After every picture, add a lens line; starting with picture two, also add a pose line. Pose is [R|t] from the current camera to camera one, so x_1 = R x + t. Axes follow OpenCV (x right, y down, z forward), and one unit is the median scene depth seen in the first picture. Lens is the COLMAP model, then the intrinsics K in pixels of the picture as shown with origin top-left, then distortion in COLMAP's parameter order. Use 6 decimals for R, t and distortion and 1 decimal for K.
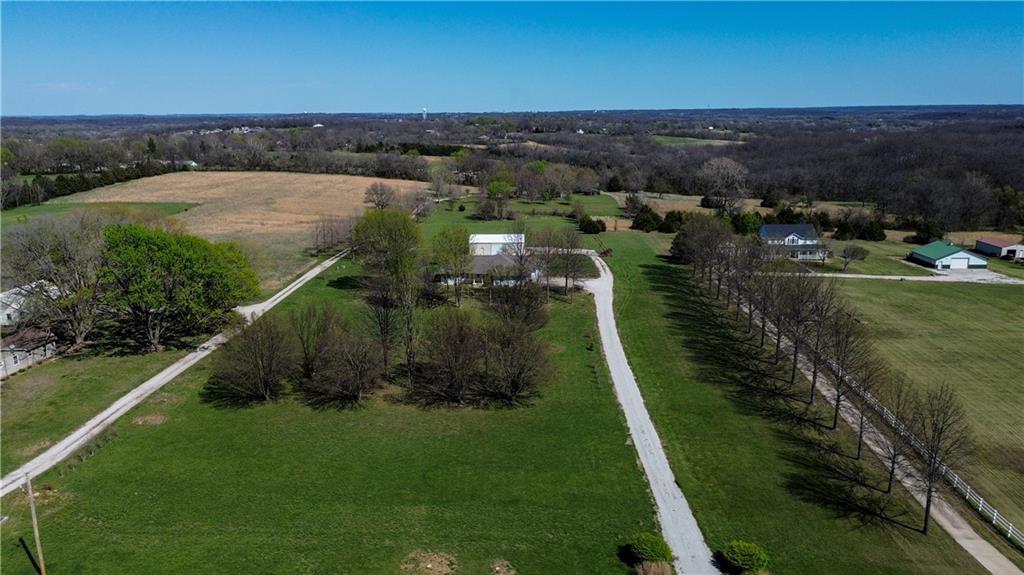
lens RADIAL K [[727.5, 0, 512.0], [0, 727.5, 287.5], [0, 0, 1]] dist [0.053369, -0.059488]
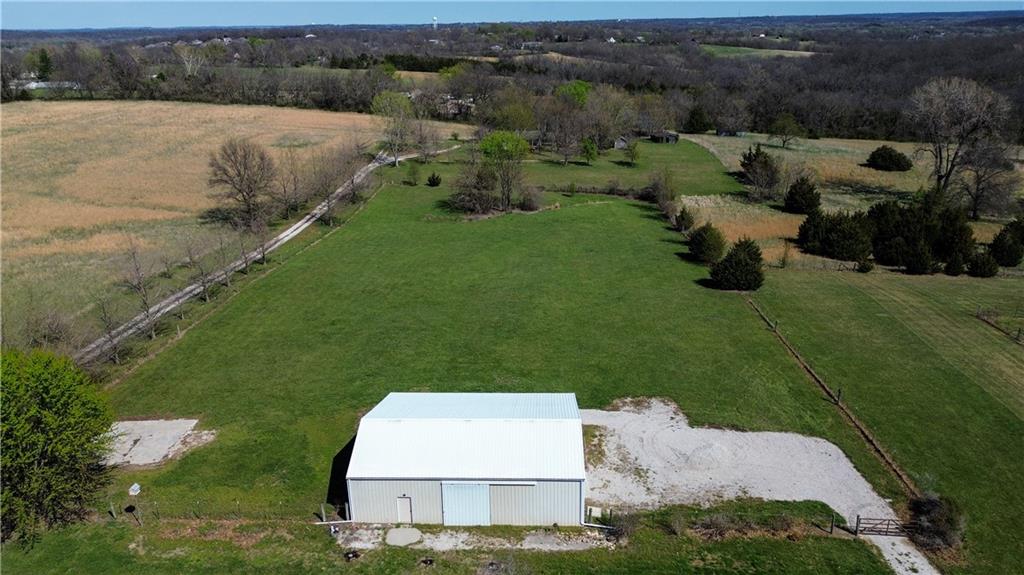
lens RADIAL K [[727.5, 0, 512.0], [0, 727.5, 287.5], [0, 0, 1]] dist [0.053369, -0.059488]
pose [[0.999714, 0.001755, -0.023839, -0.000345], [0.000897, 0.993844, 0.110784, -0.074835], [0.023887, -0.110774, 0.993559, 0.392578]]
